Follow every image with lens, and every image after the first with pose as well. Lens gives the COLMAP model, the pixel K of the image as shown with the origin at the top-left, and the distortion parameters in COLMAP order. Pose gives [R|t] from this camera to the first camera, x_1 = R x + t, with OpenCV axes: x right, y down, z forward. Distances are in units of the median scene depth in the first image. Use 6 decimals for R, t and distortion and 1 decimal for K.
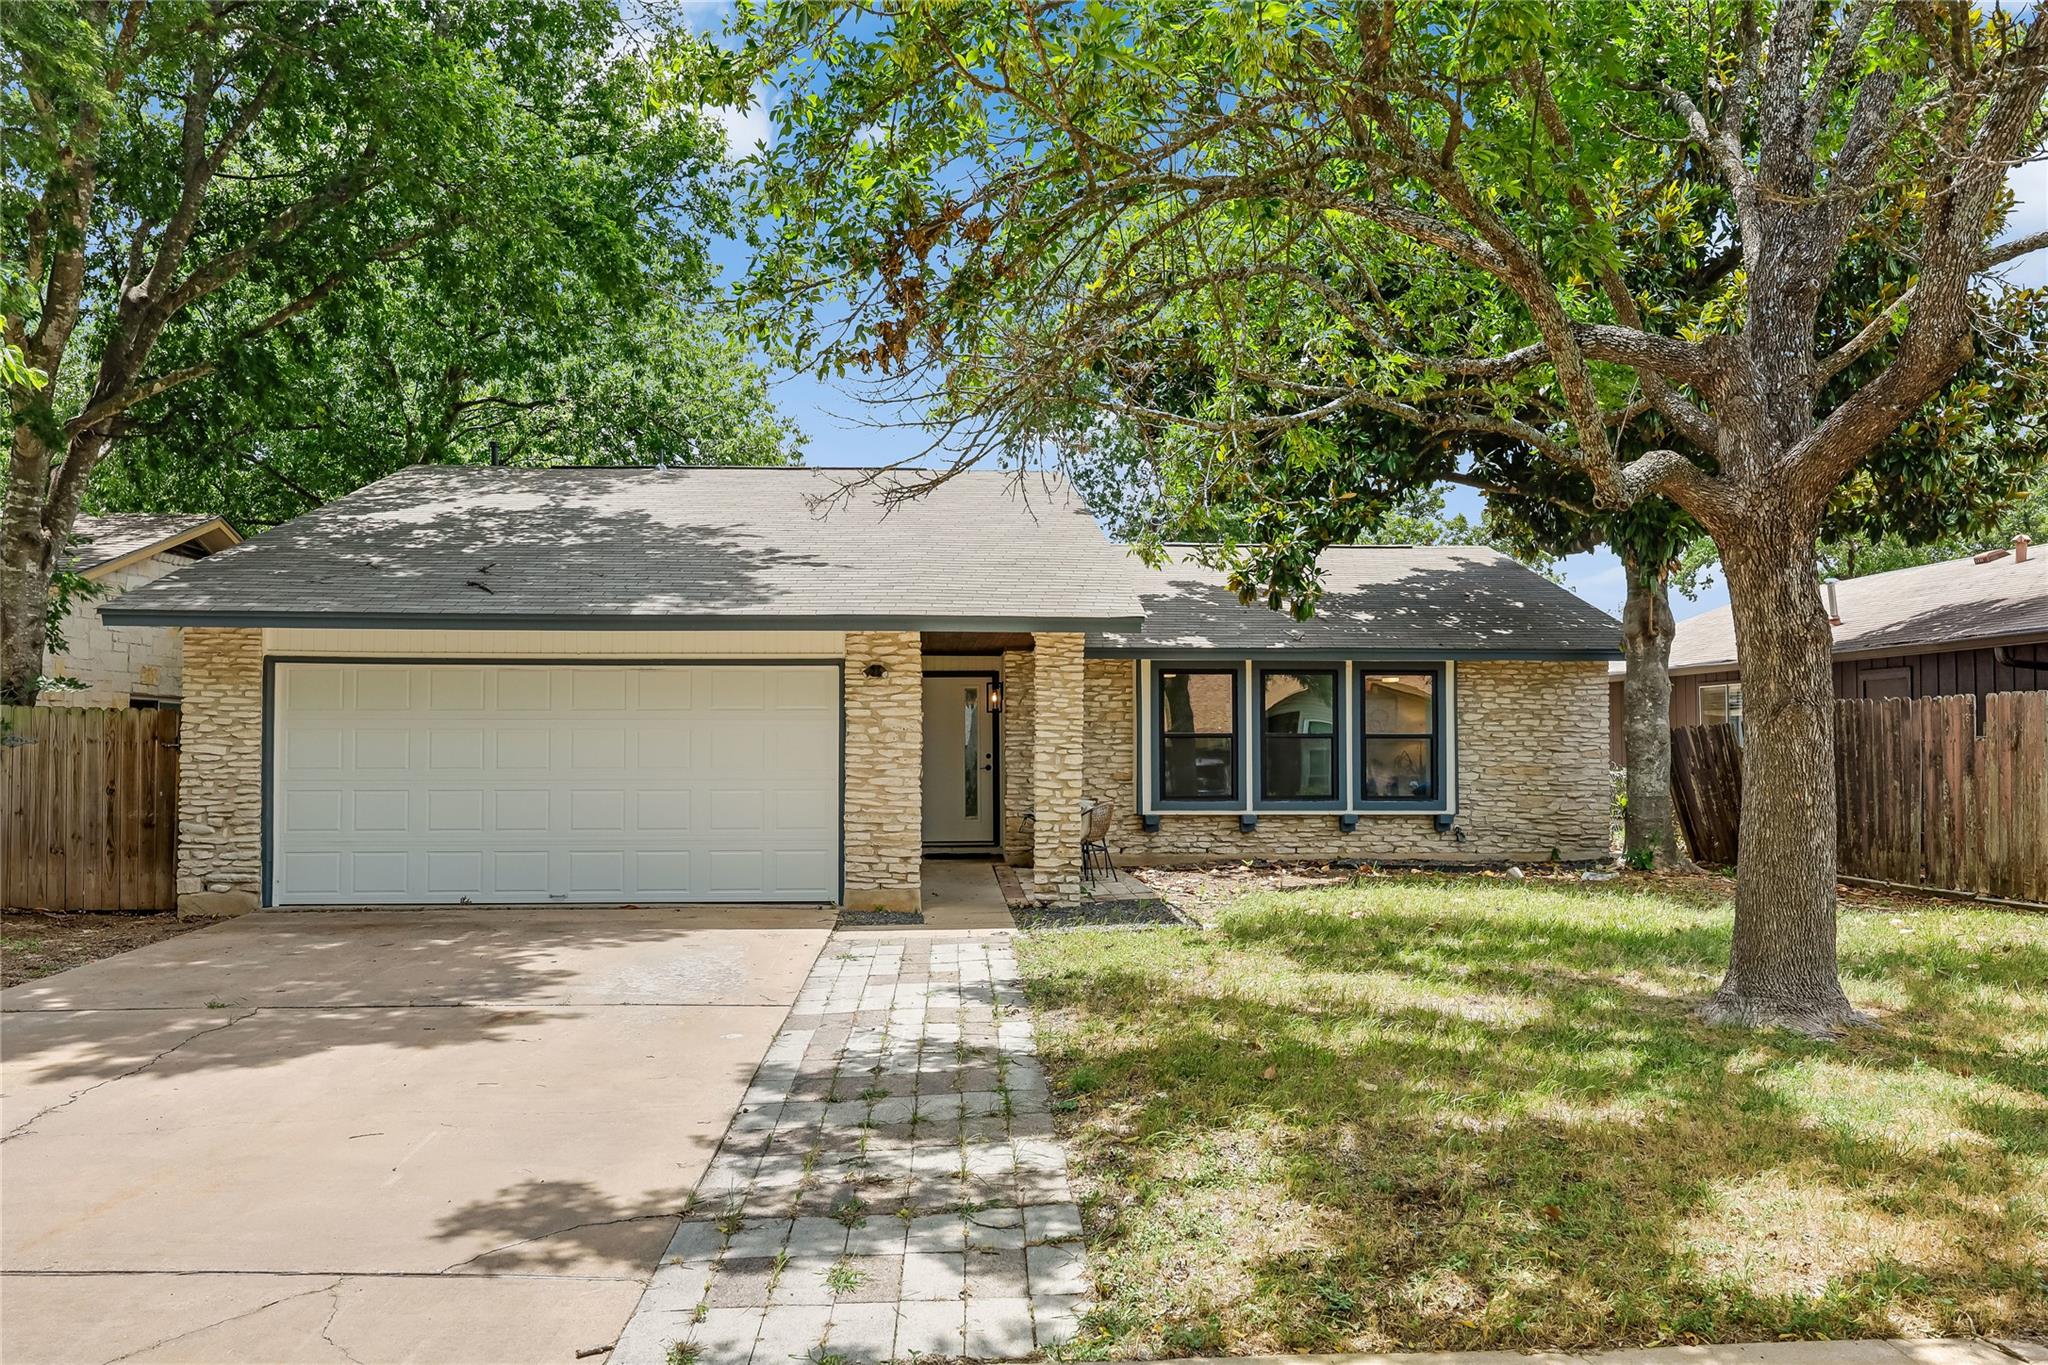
lens RADIAL K [[1592.2, 0, 1031.8], [0, 1592.2, 691.6], [0, 0, 1]] dist [-0.000147, 0.002359]
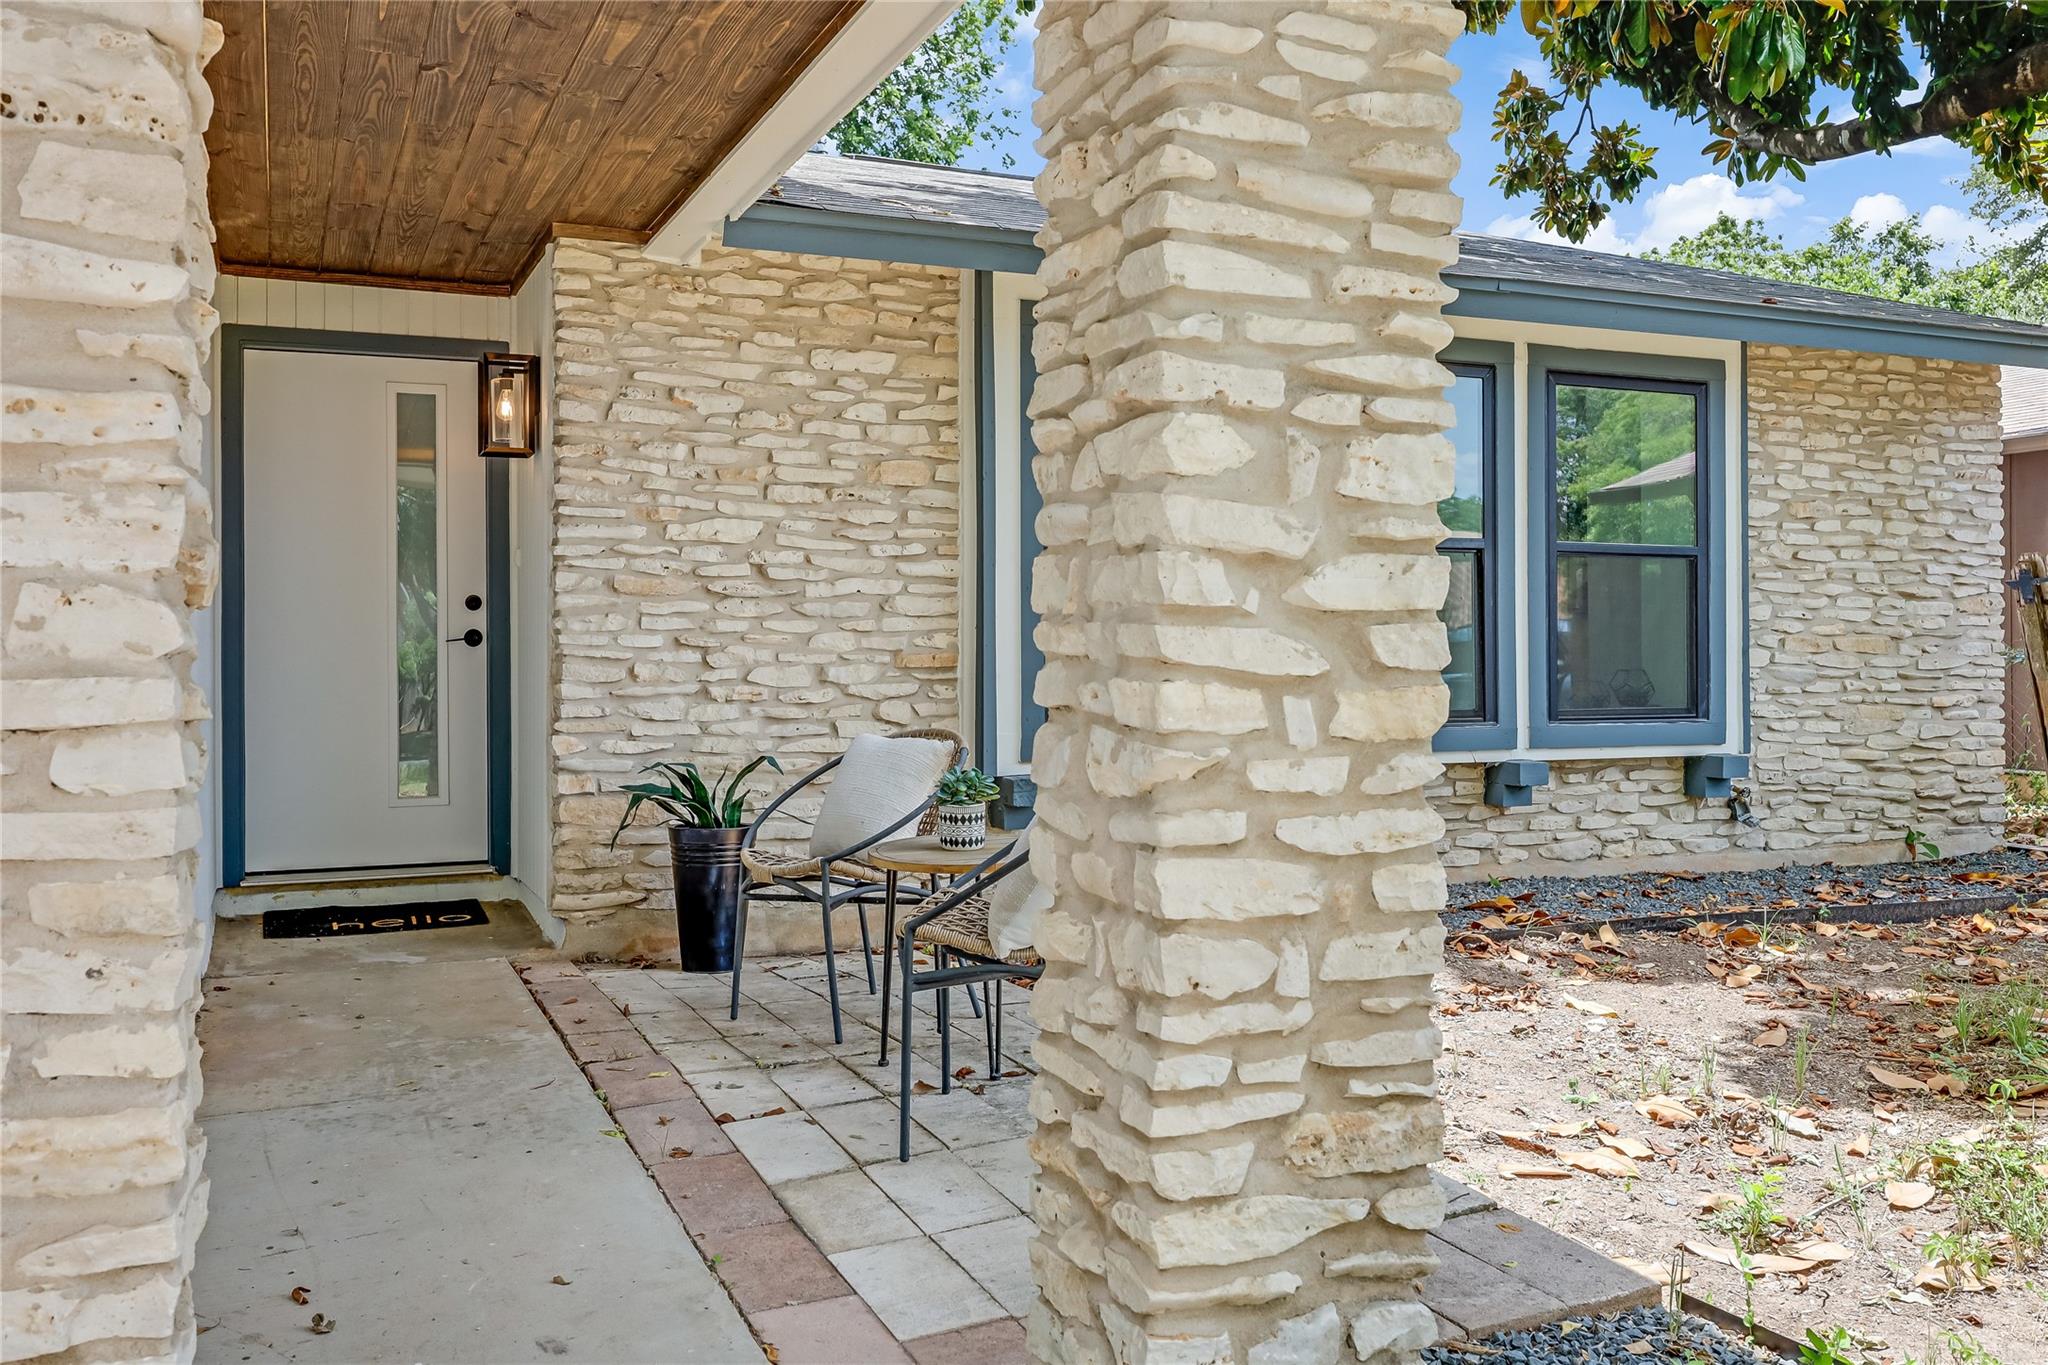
lens RADIAL K [[1734.6, 0, 1023.9], [0, 1734.6, 660.8], [0, 0, 1]] dist [0.009887, 0.000632]
pose [[0.941989, -0.003307, 0.335626, -0.042684], [-0.008536, 0.999392, 0.033806, 0.041707], [-0.335534, -0.034710, 0.941388, 0.664677]]
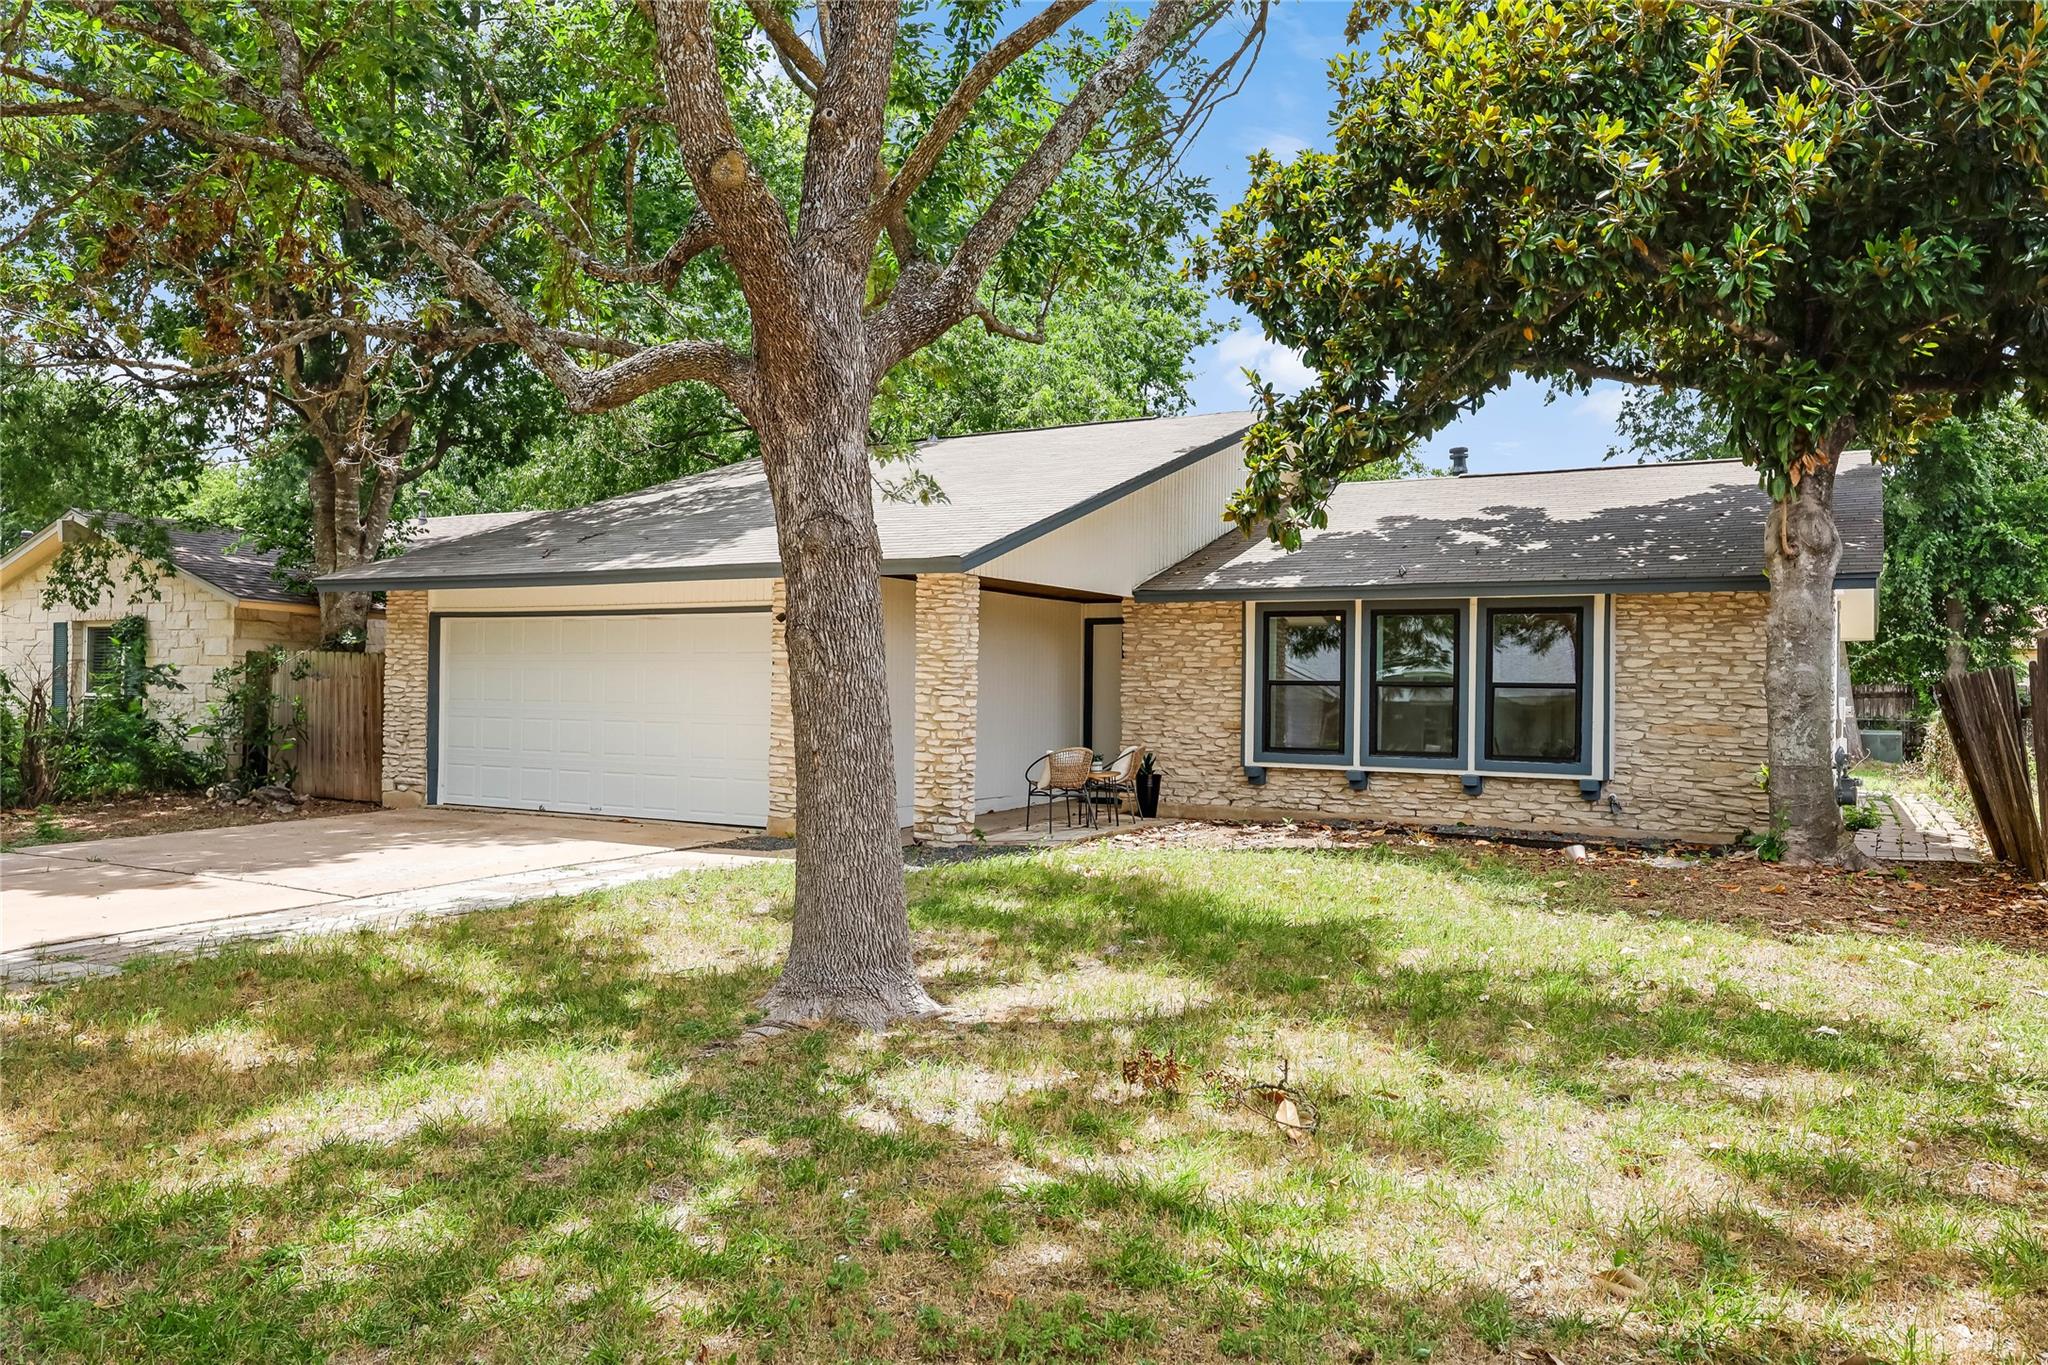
lens RADIAL K [[1510.2, 0, 1018.1], [0, 1510.2, 681.4], [0, 0, 1]] dist [-0.010178, -0.000951]
pose [[0.829291, 0.007252, -0.558770, 0.454957], [0.004136, 0.999809, 0.019115, 0.009467], [0.558801, -0.018163, 0.829103, 0.182352]]
